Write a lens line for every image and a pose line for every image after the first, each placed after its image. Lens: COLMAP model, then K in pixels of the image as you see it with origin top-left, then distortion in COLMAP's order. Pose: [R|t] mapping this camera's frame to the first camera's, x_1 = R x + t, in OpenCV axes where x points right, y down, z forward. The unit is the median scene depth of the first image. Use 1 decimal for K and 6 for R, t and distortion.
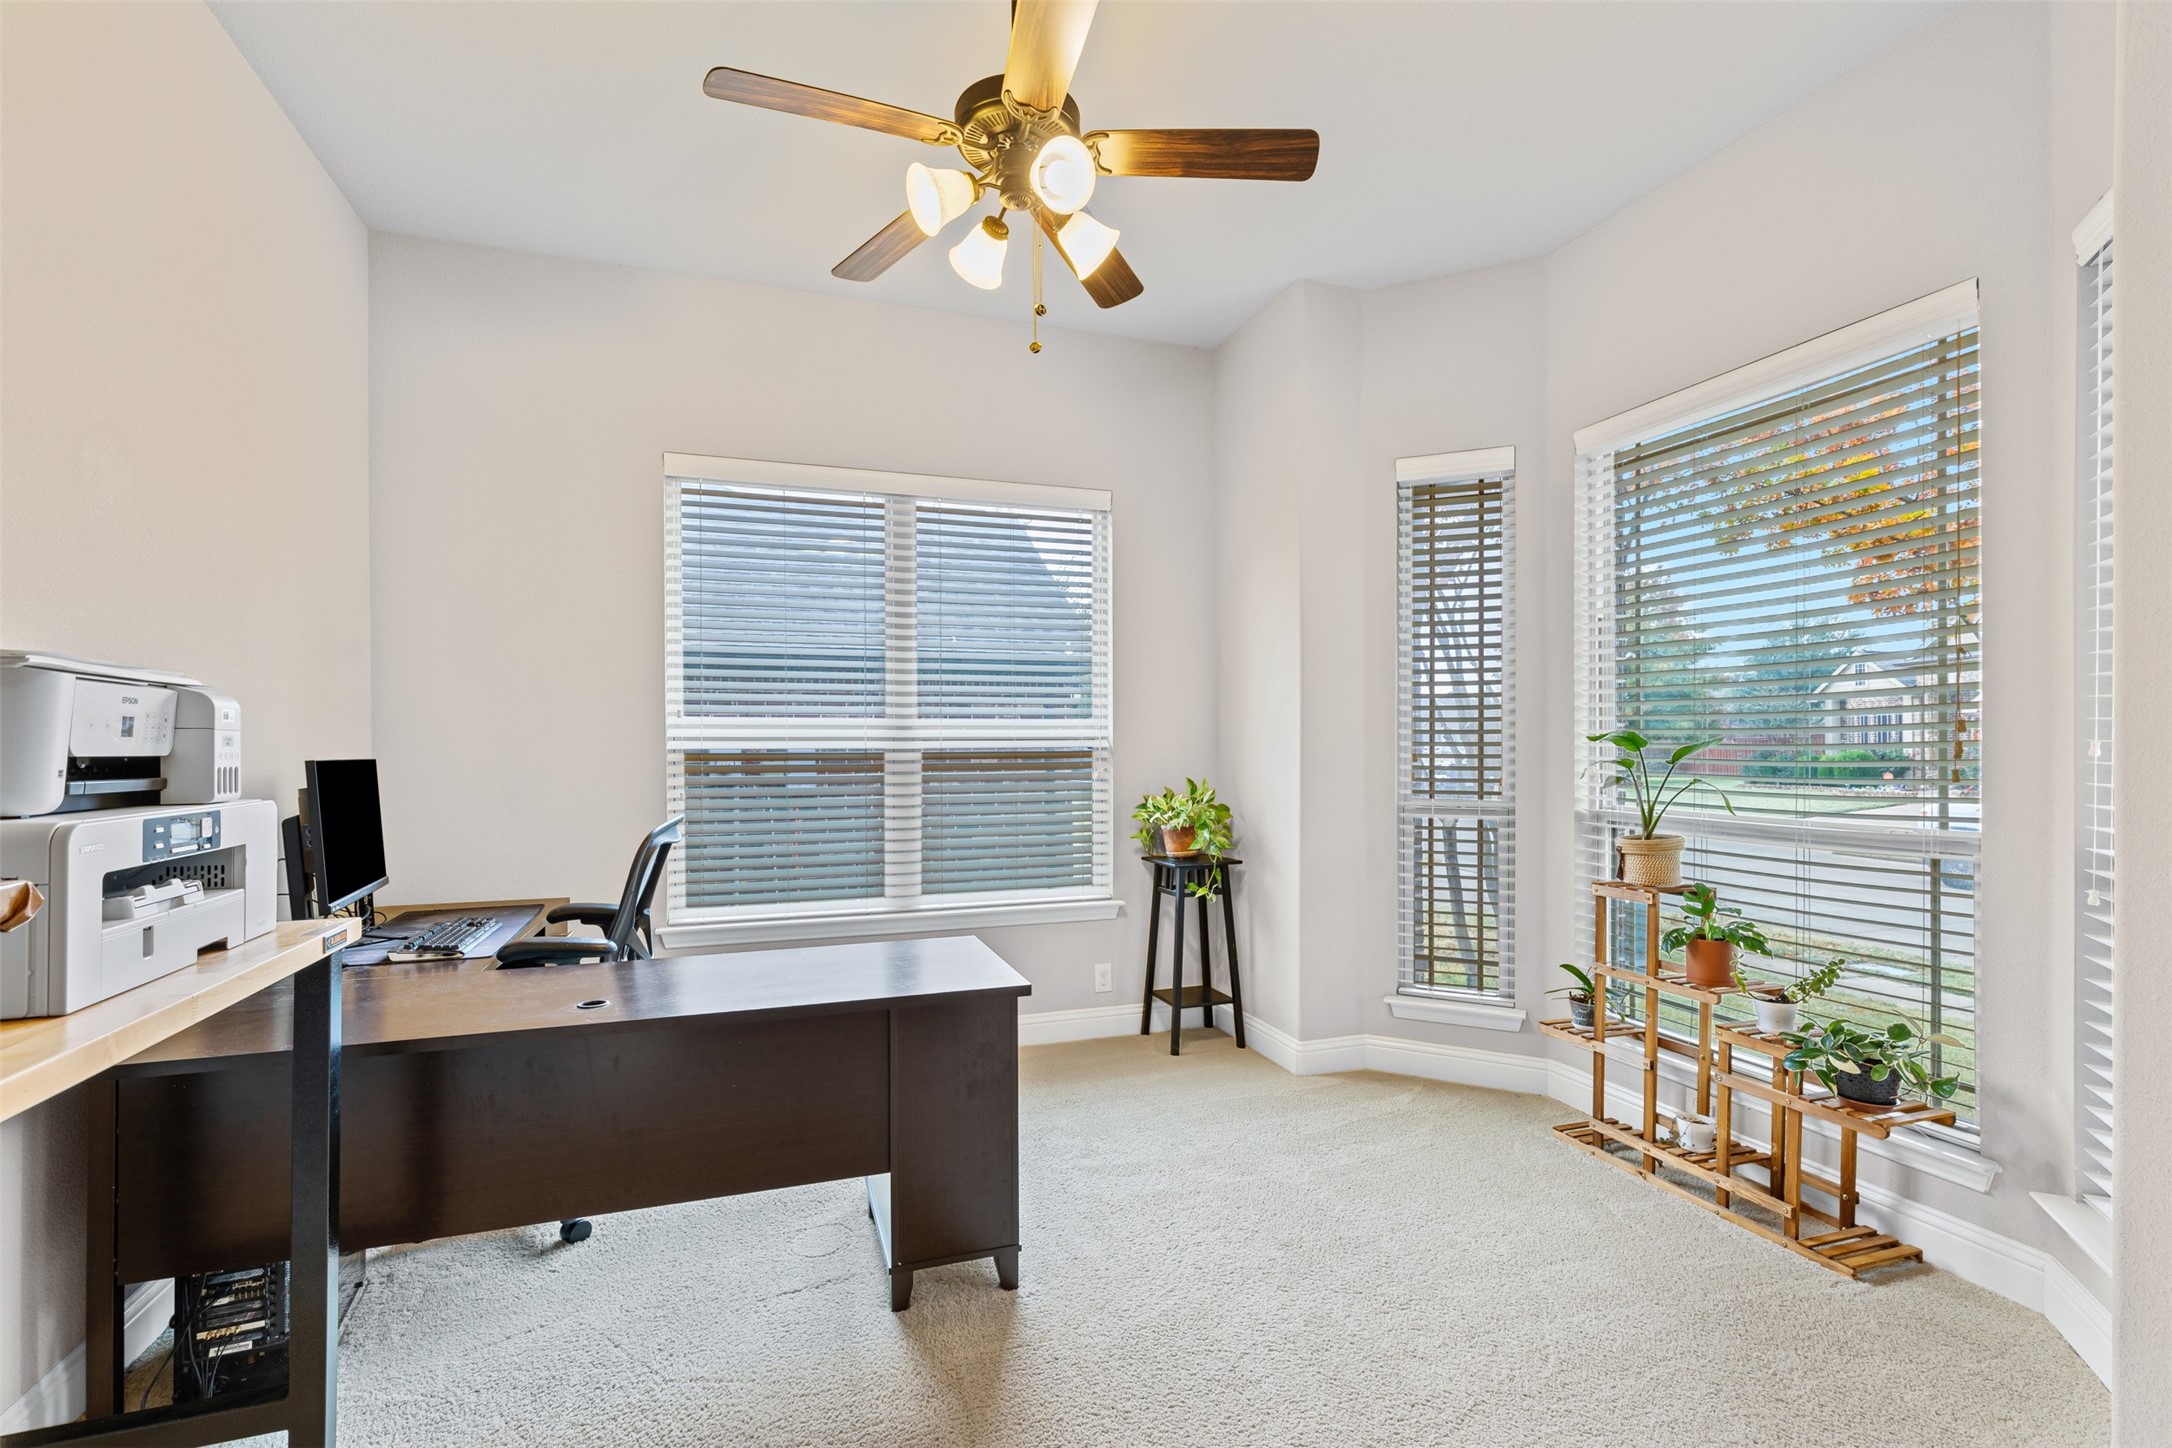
lens RADIAL K [[978.6, 0, 1075.8], [0, 978.6, 752.3], [0, 0, 1]] dist [0.013488, -0.000162]
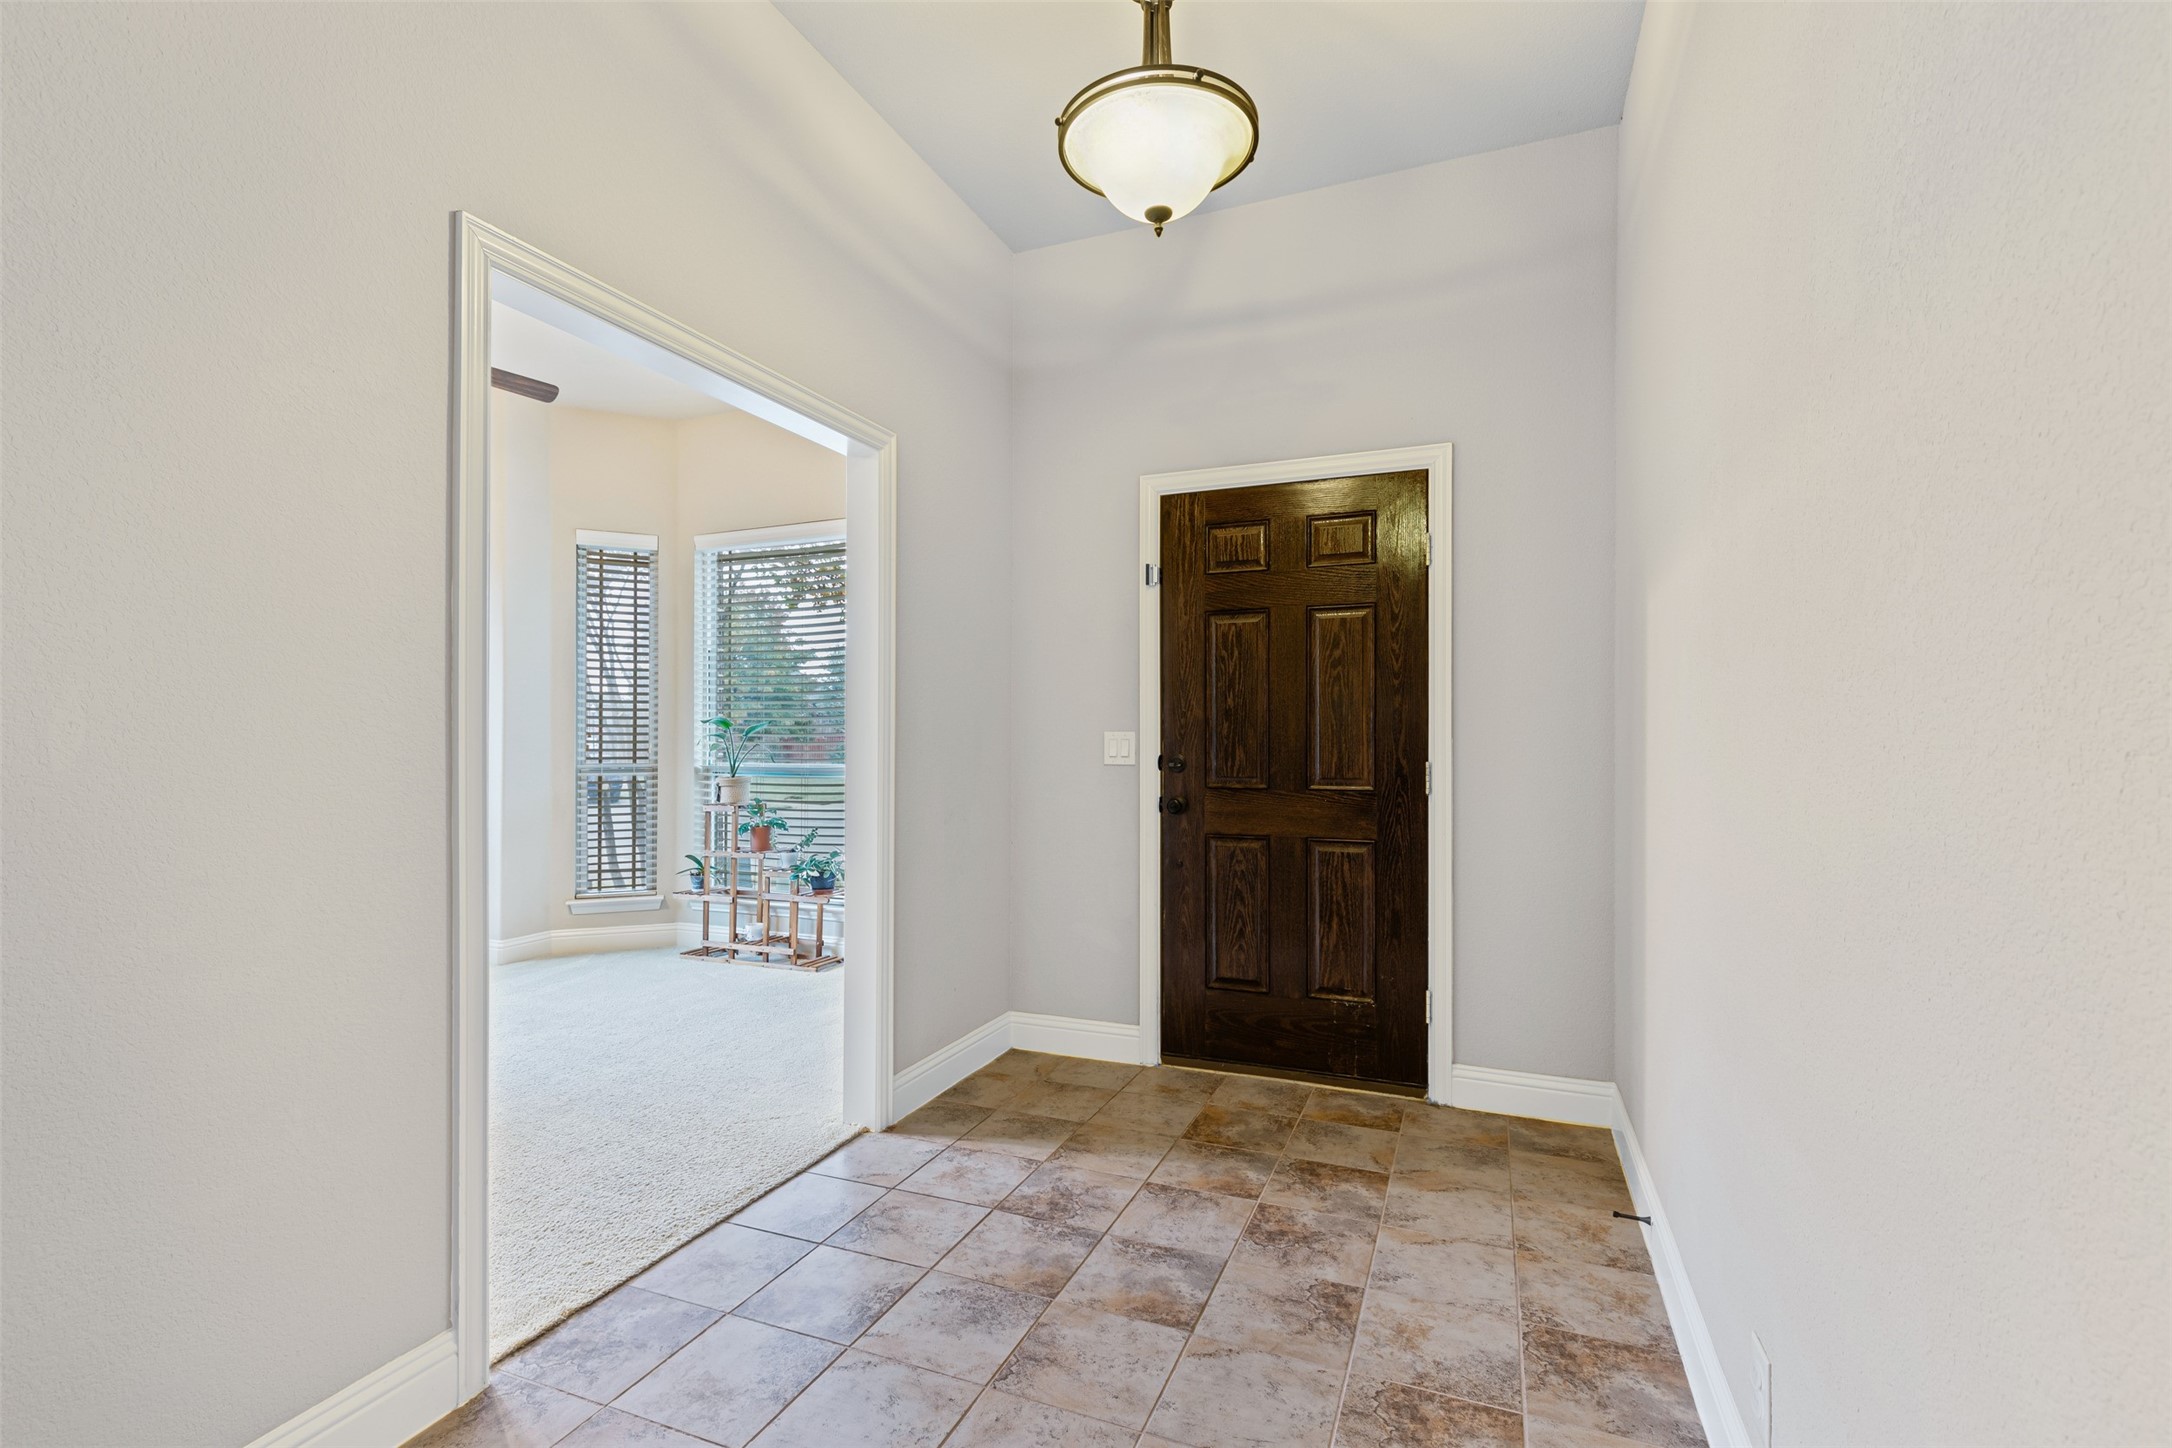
lens RADIAL K [[973.2, 0, 1086.2], [0, 973.2, 709.6], [0, 0, 1]] dist [0.010466, -0.001913]
pose [[0.659347, 0.020511, 0.751559, -0.303934], [0.010384, 0.999284, -0.036382, 0.032957], [-0.751767, 0.031792, 0.658662, -0.604405]]
